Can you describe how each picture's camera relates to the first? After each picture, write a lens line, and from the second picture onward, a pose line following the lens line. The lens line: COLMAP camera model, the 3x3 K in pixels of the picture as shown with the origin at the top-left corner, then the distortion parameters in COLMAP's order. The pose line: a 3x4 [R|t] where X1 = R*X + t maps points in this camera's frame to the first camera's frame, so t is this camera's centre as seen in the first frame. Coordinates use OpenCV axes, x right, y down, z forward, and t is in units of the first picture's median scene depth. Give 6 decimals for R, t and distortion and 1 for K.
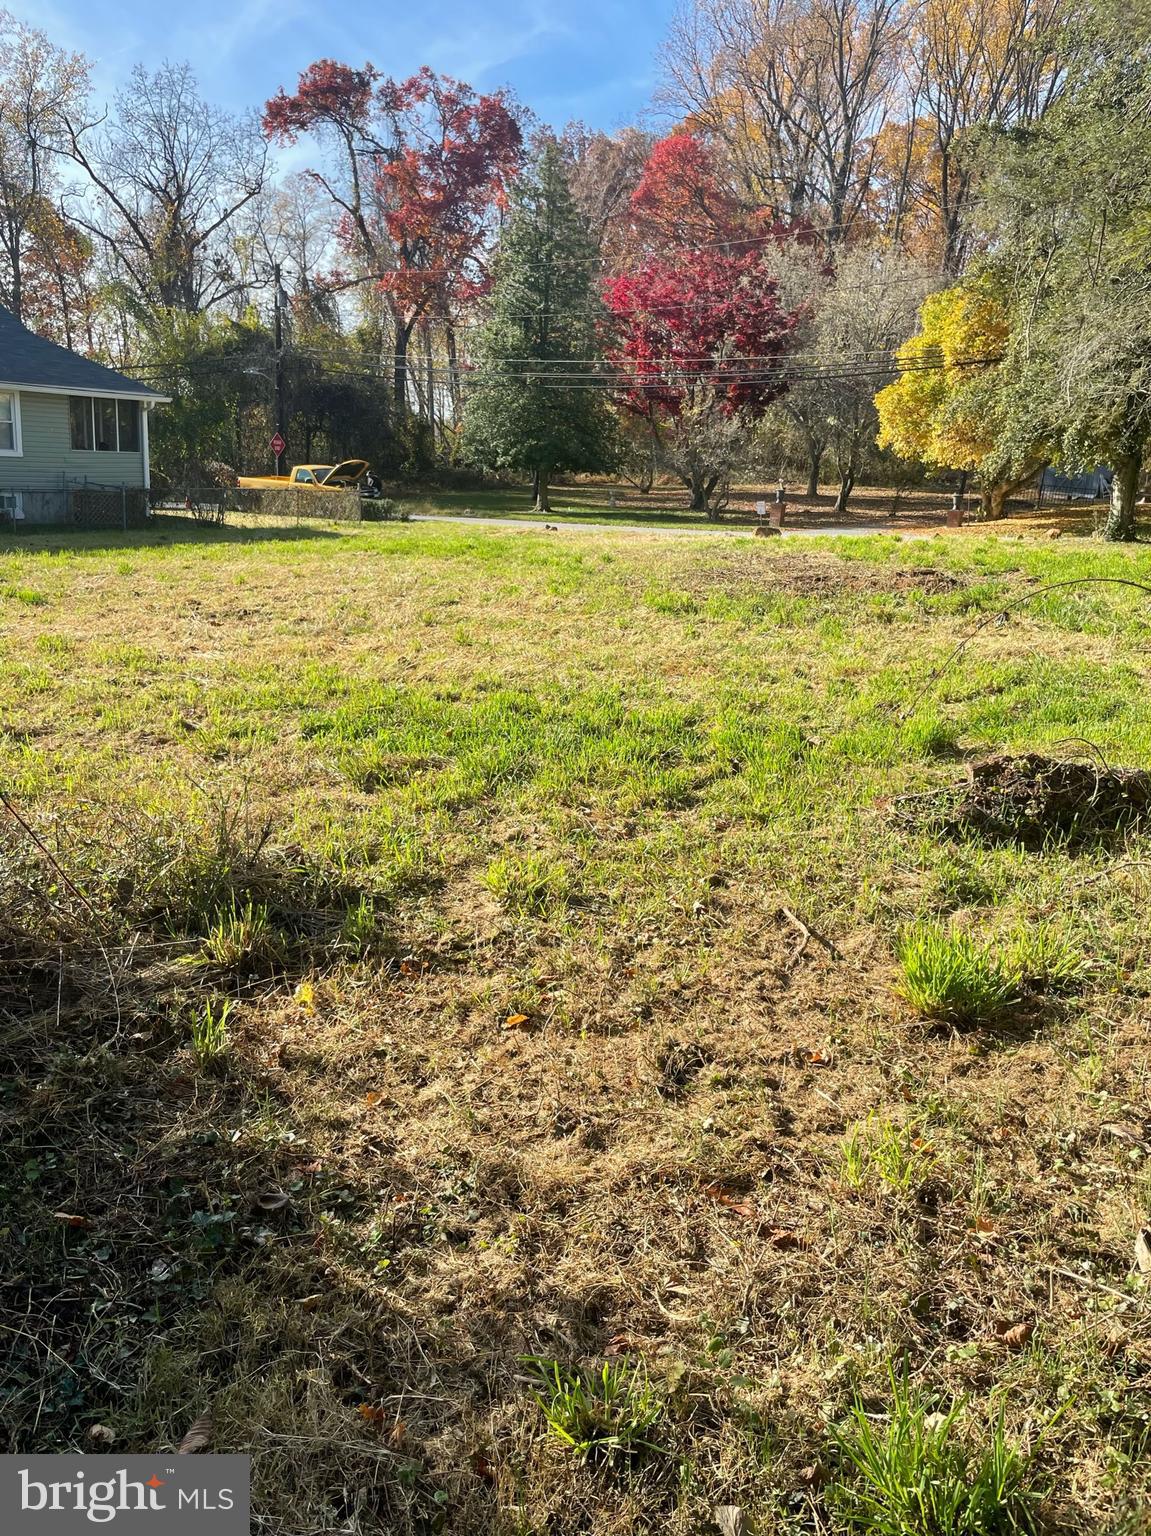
lens RADIAL K [[1153.9, 0, 559.0], [0, 1153.9, 765.8], [0, 0, 1]] dist [0.060283, -0.103017]
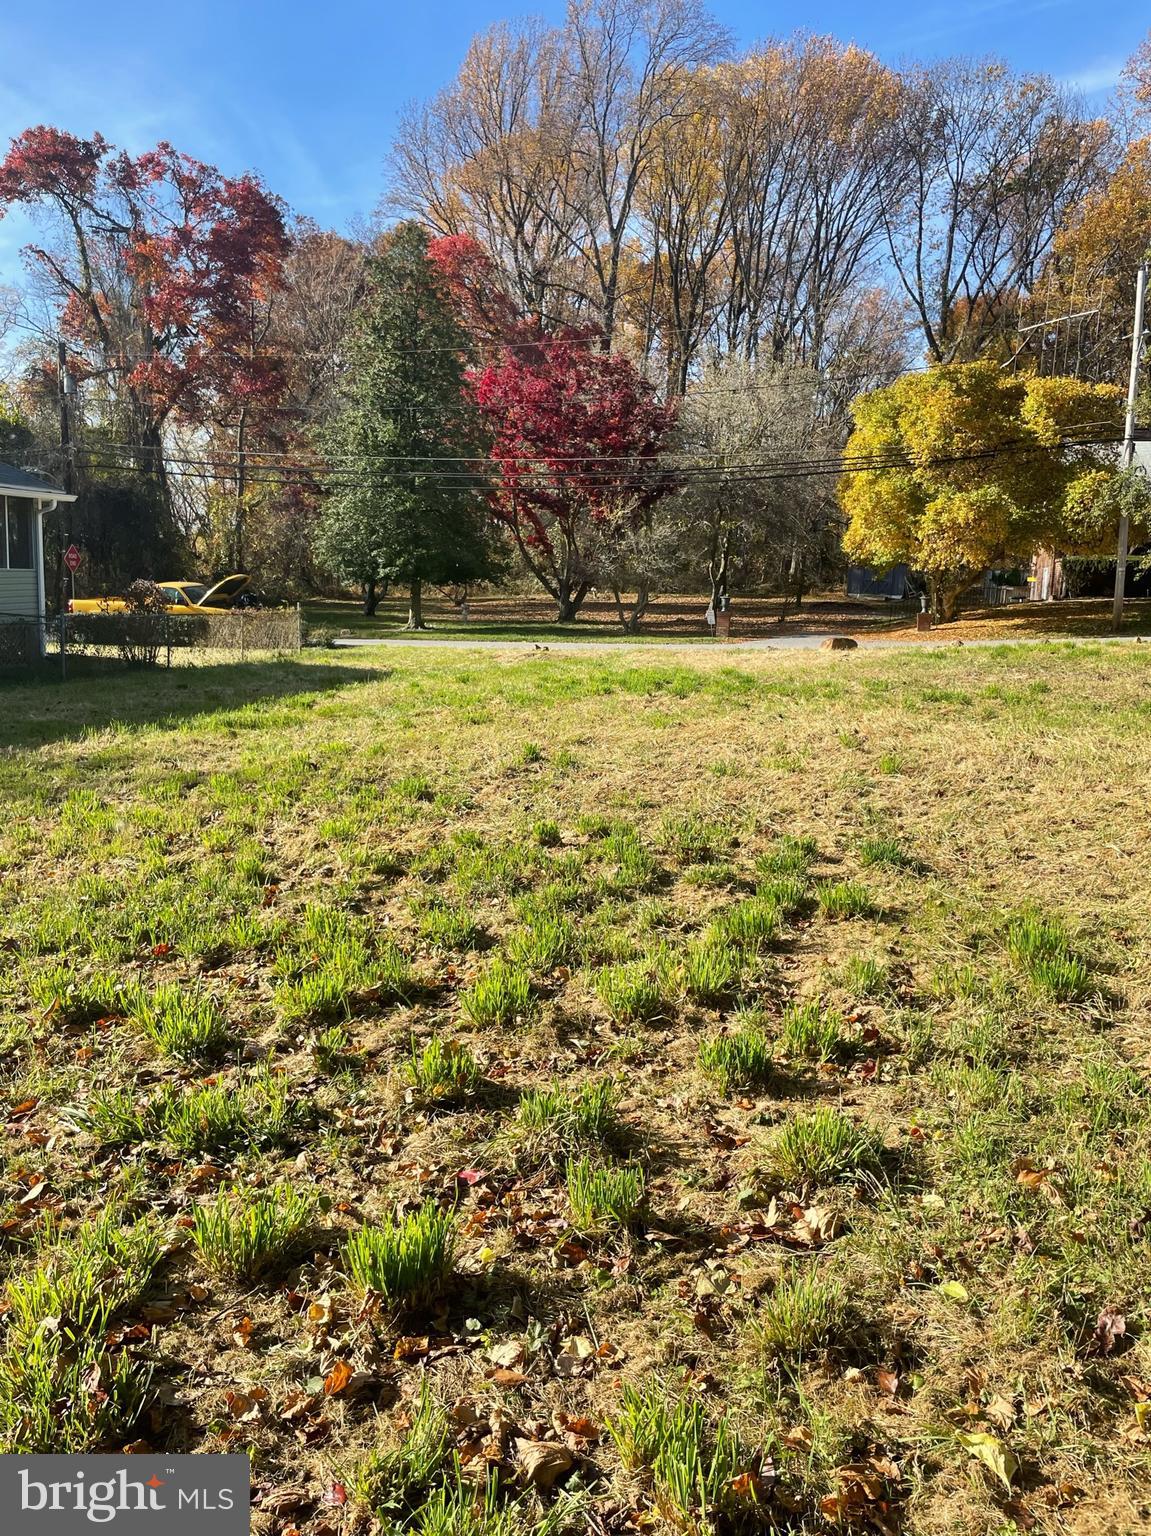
lens RADIAL K [[1153.9, 0, 559.0], [0, 1153.9, 765.8], [0, 0, 1]] dist [0.060283, -0.103017]
pose [[0.949295, -0.071759, 0.306088, -0.158745], [0.099317, 0.992194, -0.075411, -0.036020], [-0.298287, 0.101987, 0.949012, 0.134058]]
